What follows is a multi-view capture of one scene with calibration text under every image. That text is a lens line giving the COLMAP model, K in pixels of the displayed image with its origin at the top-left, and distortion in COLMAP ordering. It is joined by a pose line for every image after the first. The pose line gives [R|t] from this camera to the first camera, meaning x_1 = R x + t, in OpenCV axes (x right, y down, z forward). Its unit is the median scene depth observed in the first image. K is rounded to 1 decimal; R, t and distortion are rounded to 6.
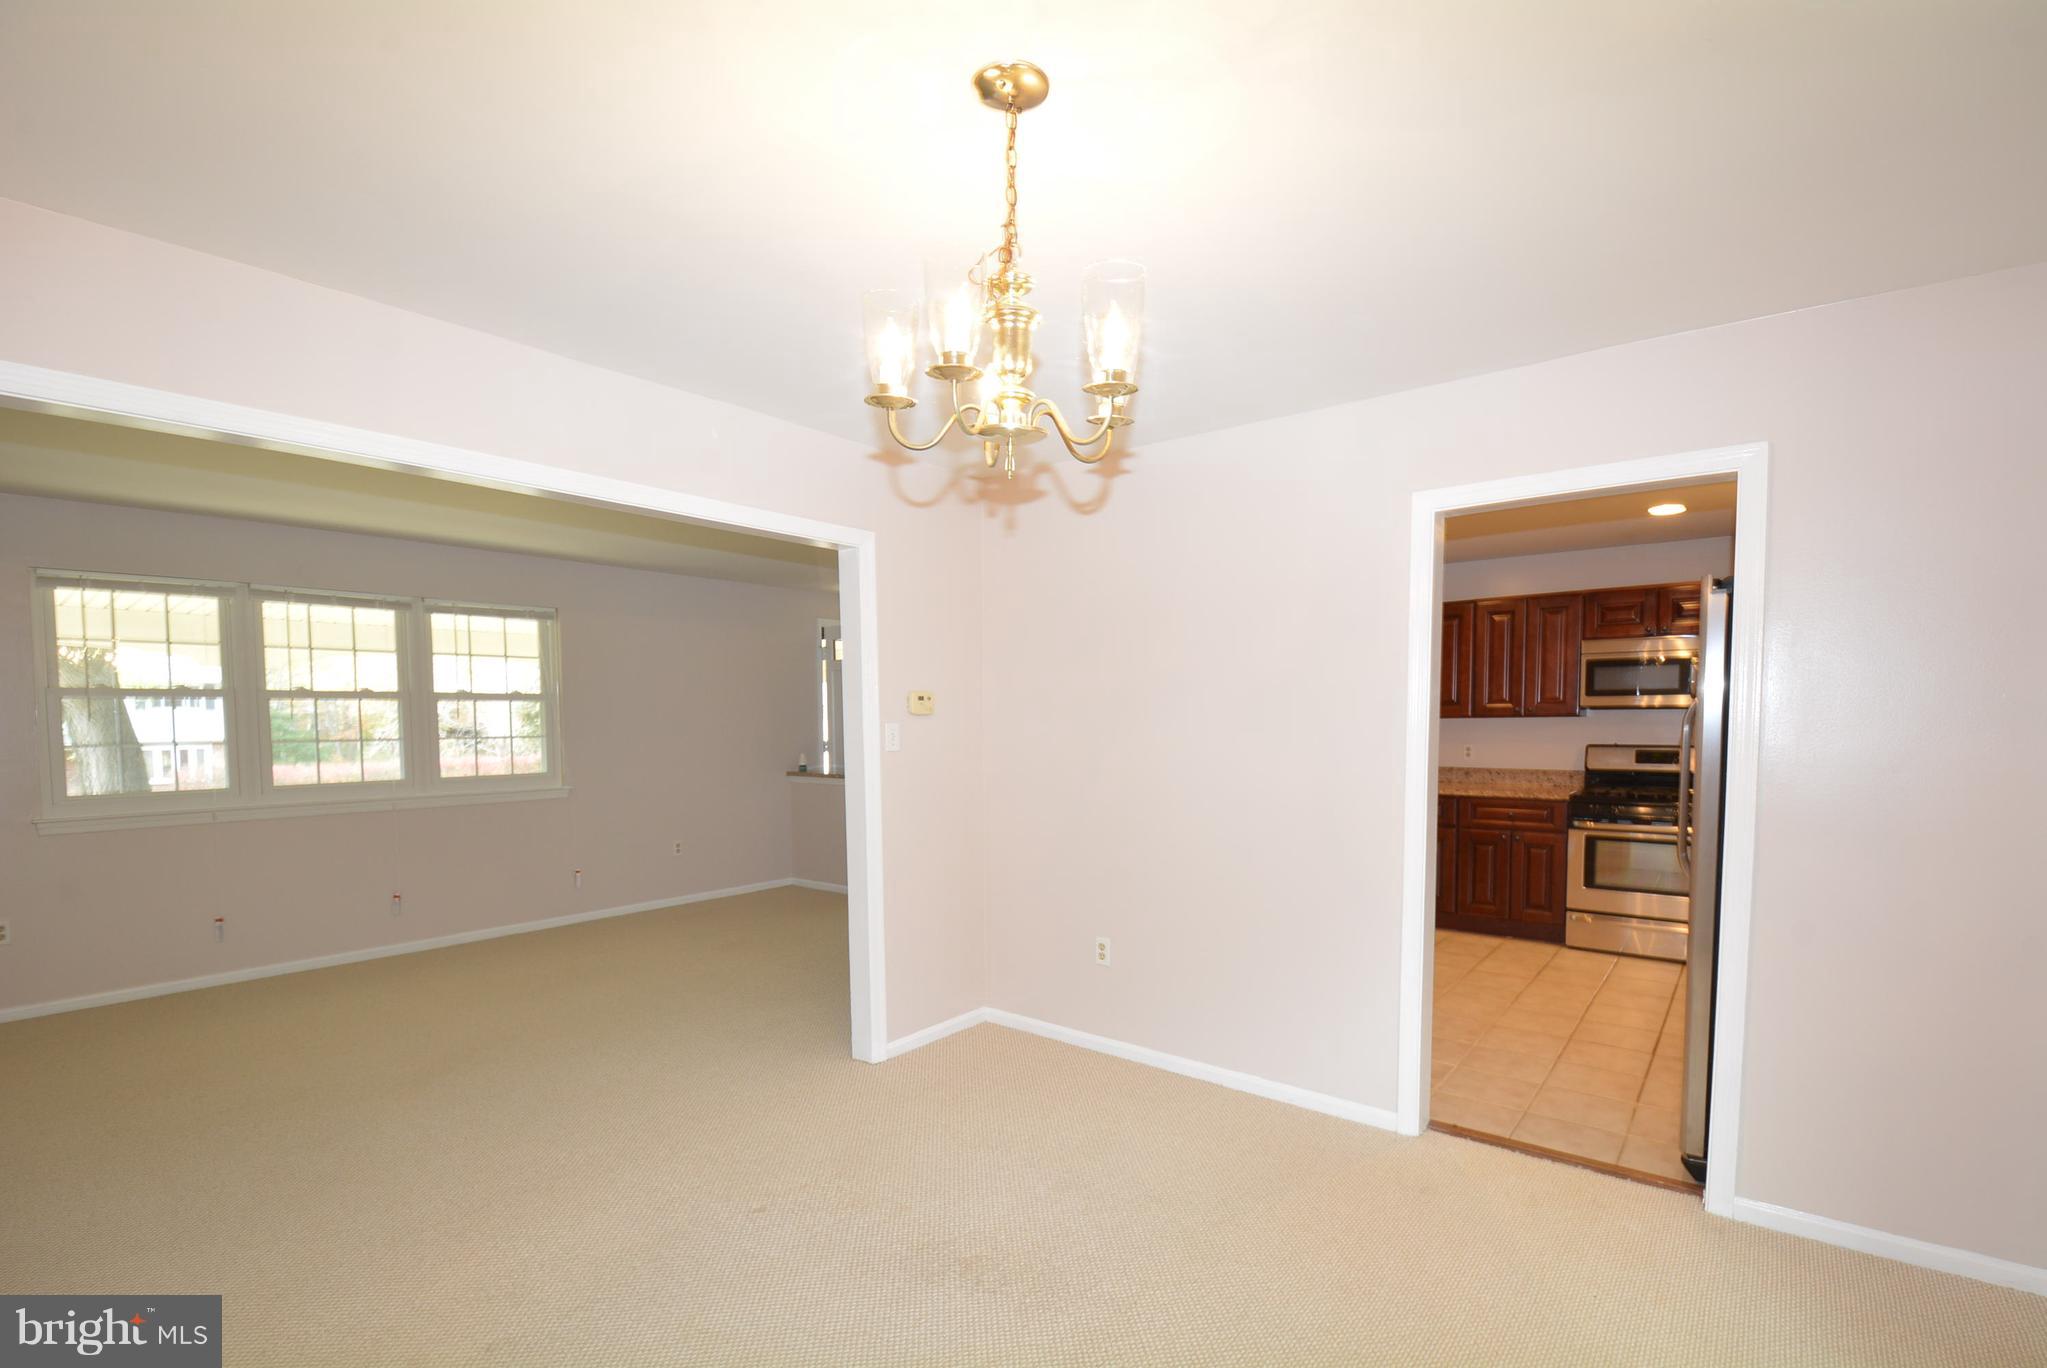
lens RADIAL K [[928.2, 0, 1051.5], [0, 928.2, 771.1], [0, 0, 1]] dist [0.020504, -0.025816]
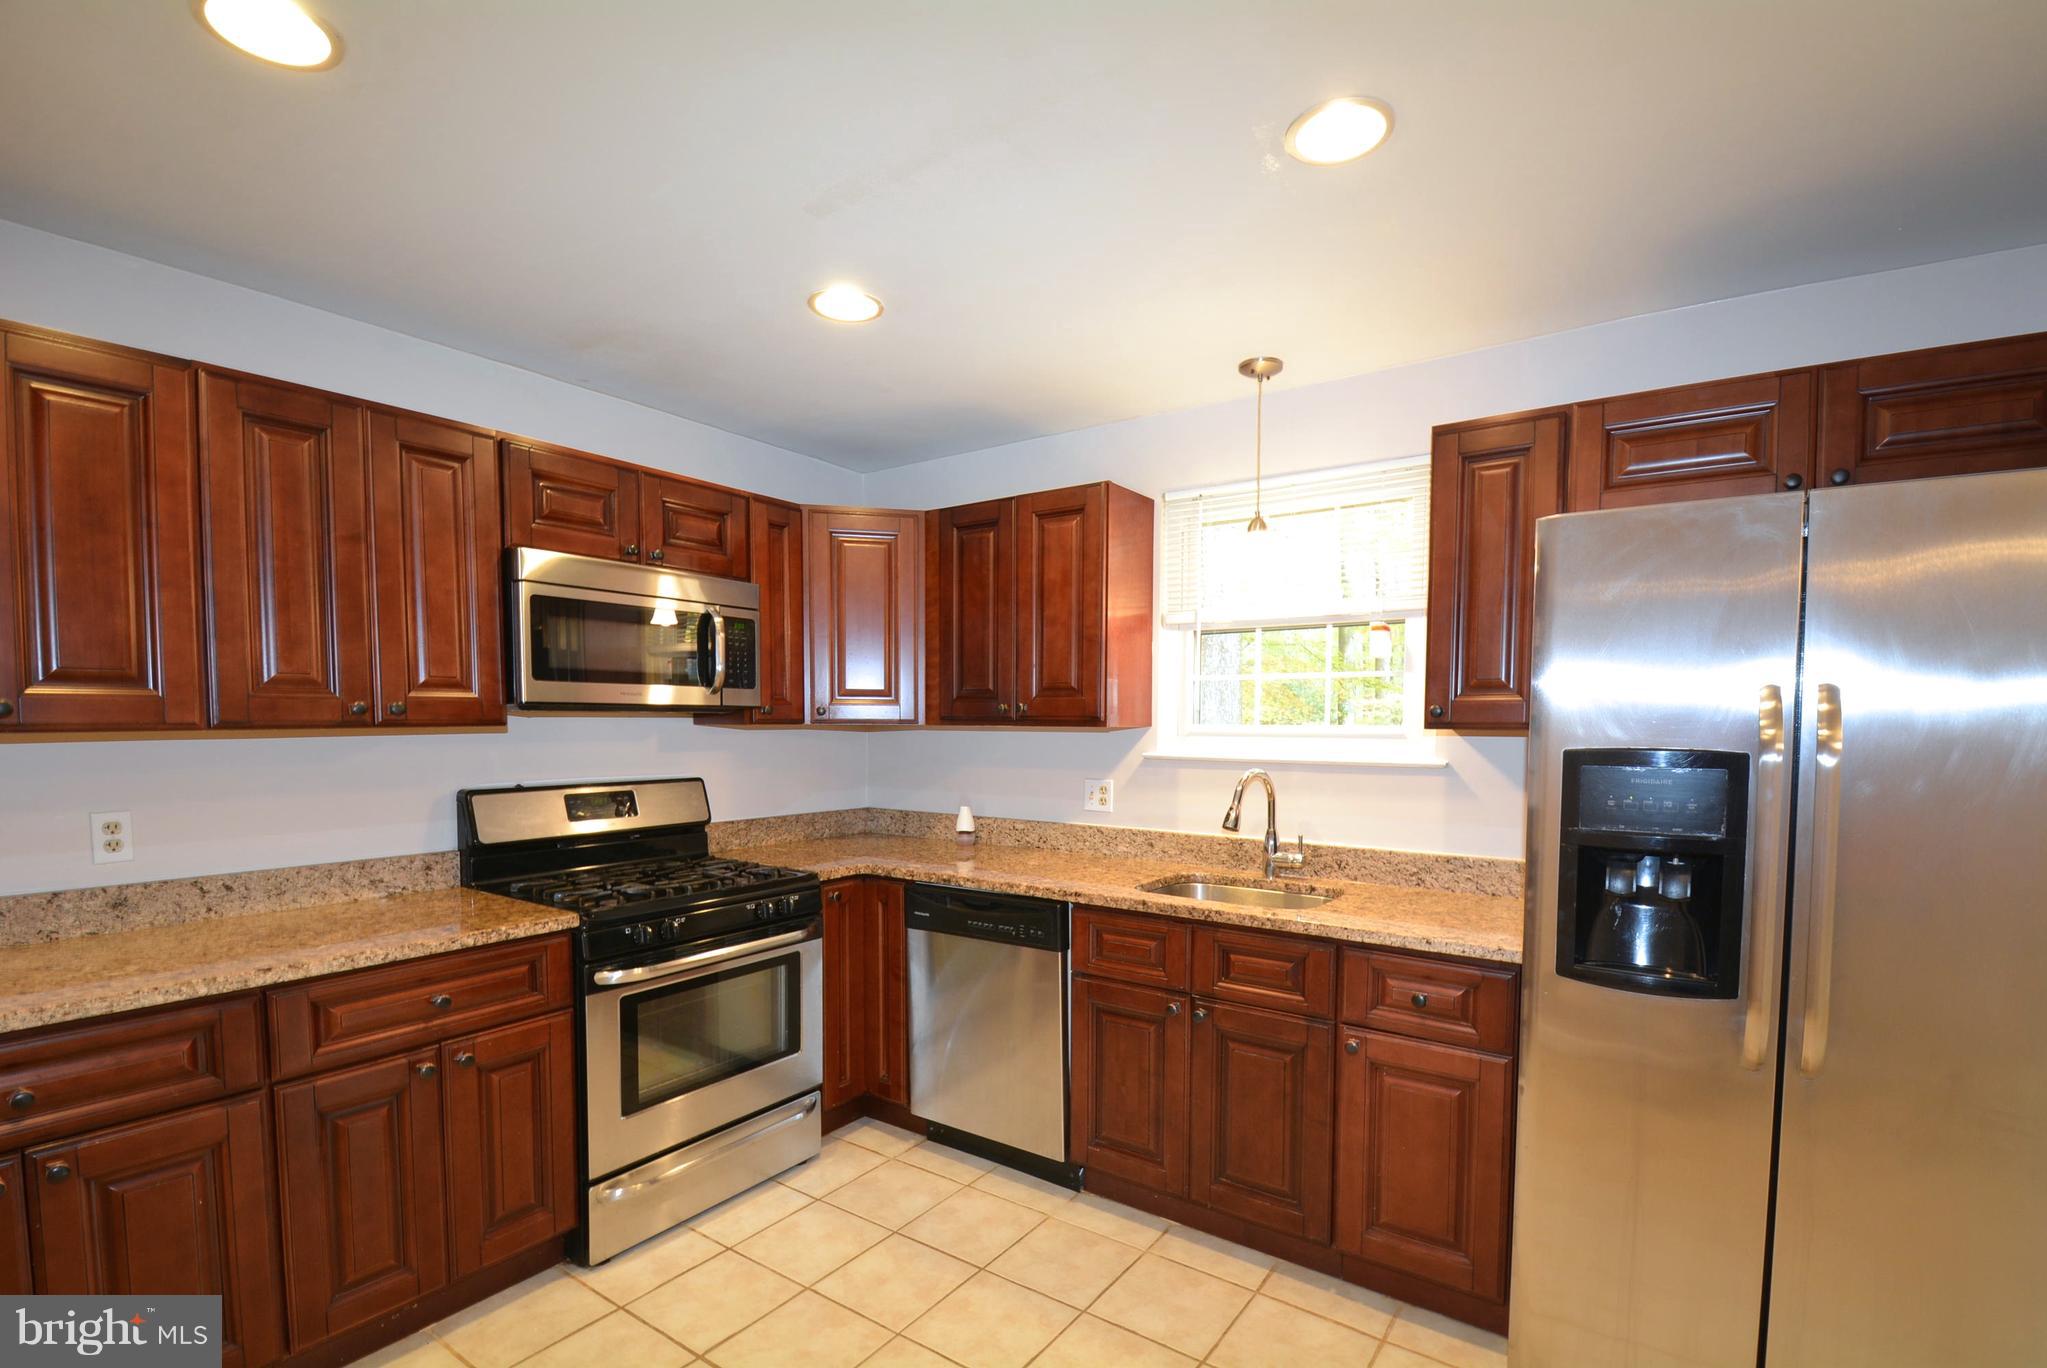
lens RADIAL K [[928.2, 0, 1051.5], [0, 928.2, 771.1], [0, 0, 1]] dist [0.020504, -0.025816]
pose [[-0.048997, -0.053412, 0.997370, 0.127594], [0.055133, 0.996902, 0.056095, -0.048855], [-0.997276, 0.057737, -0.045900, 0.774975]]
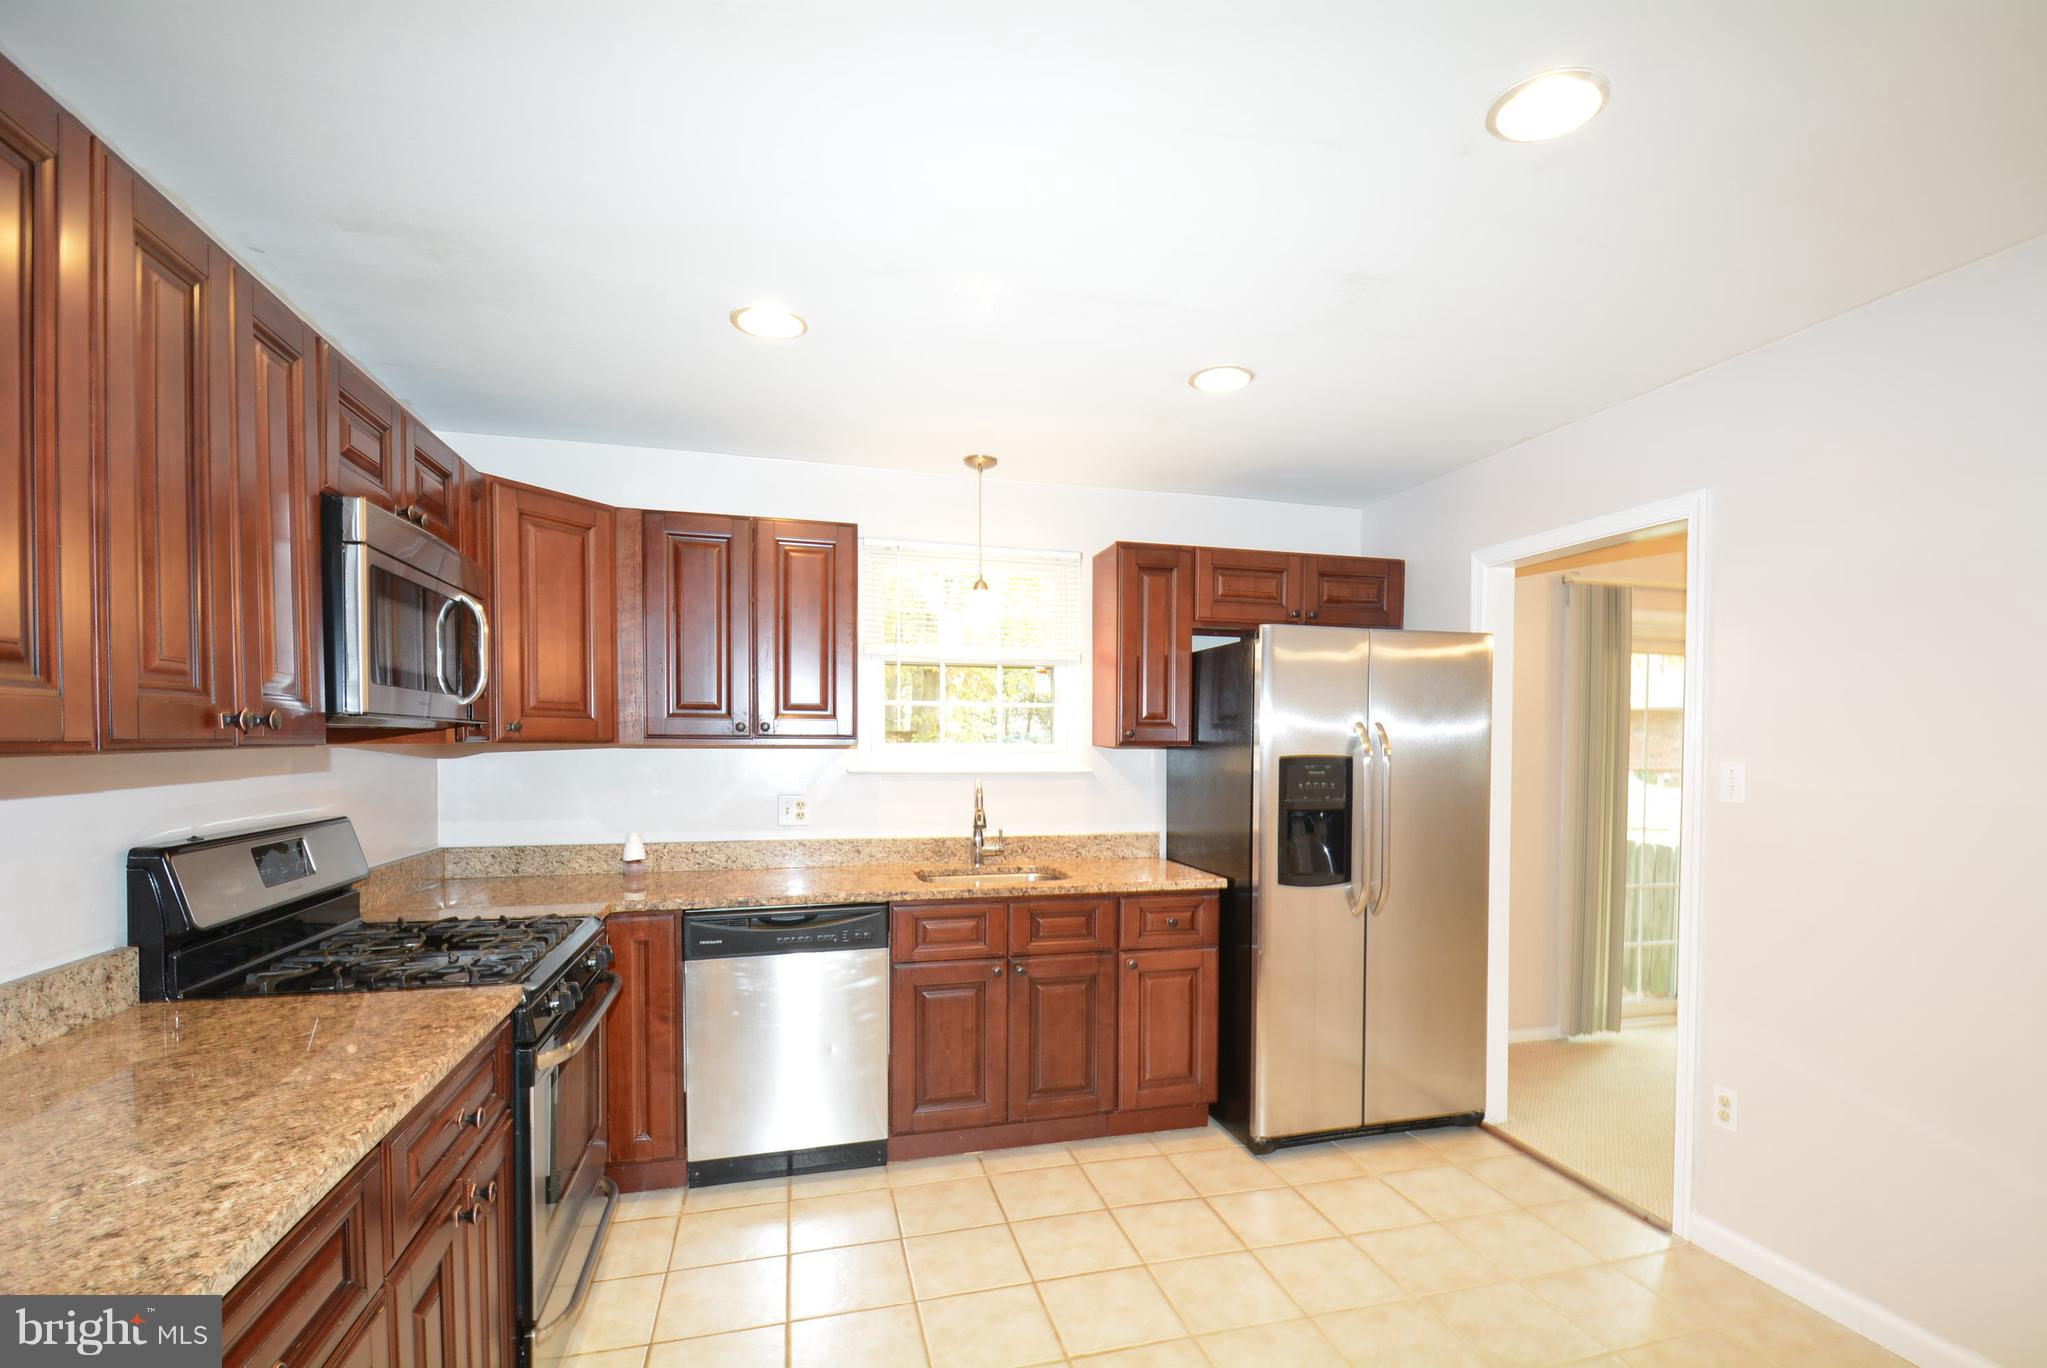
lens RADIAL K [[928.2, 0, 1051.5], [0, 928.2, 771.1], [0, 0, 1]] dist [0.020504, -0.025816]
pose [[-0.797308, -0.019921, 0.603244, 0.203446], [0.032634, 0.996570, 0.076042, -0.066292], [-0.602690, 0.080315, -0.793923, 1.101153]]
